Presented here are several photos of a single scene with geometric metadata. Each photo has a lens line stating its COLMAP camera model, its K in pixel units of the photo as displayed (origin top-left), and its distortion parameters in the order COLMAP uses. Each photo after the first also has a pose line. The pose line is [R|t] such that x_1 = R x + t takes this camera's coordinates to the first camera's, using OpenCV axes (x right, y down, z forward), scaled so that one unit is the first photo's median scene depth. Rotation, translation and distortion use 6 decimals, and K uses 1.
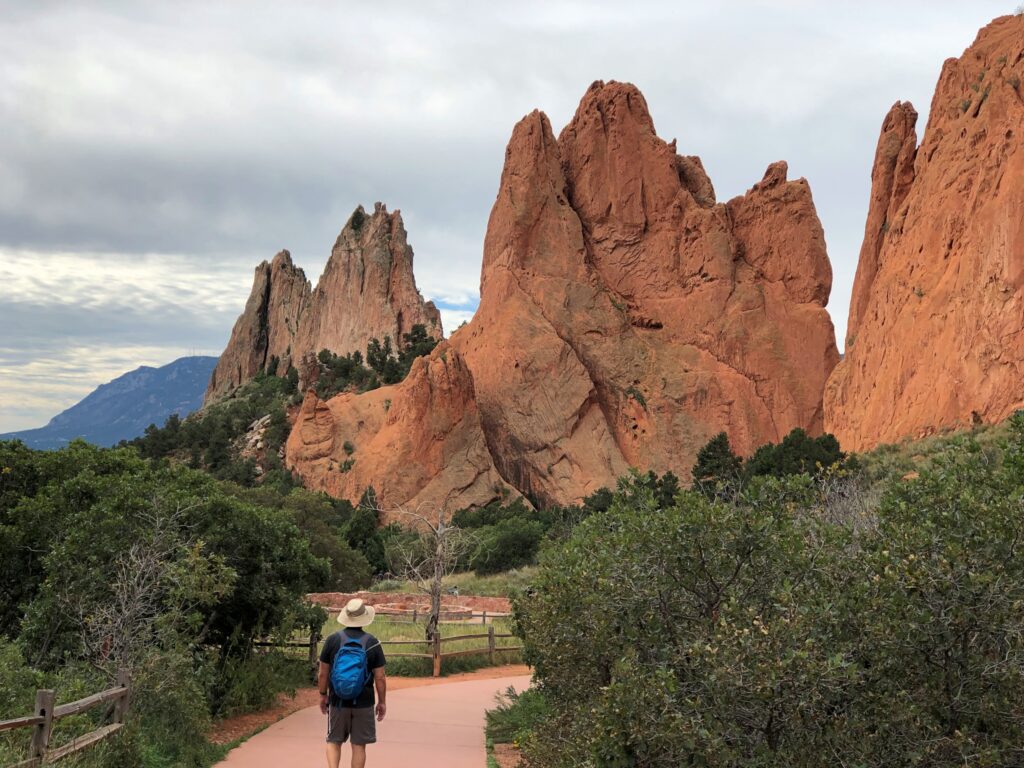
lens RADIAL K [[1680.1, 0, 513.1], [0, 1680.1, 382.8], [0, 0, 1]] dist [-0.152771, 0.000000]
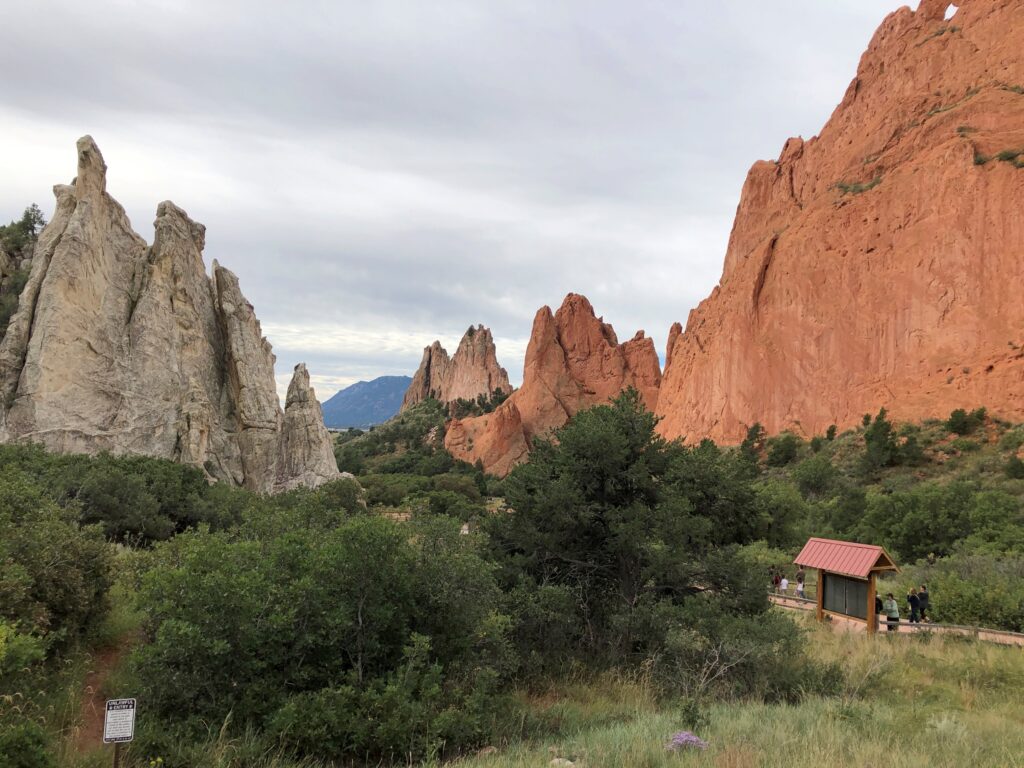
lens RADIAL K [[846.3, 0, 506.2], [0, 846.3, 385.4], [0, 0, 1]] dist [0.023209, -0.004387]
pose [[0.998956, -0.000494, -0.045690, 0.012728], [0.000431, 0.999999, -0.001398, -0.042710], [0.045690, 0.001376, 0.998955, -0.260429]]
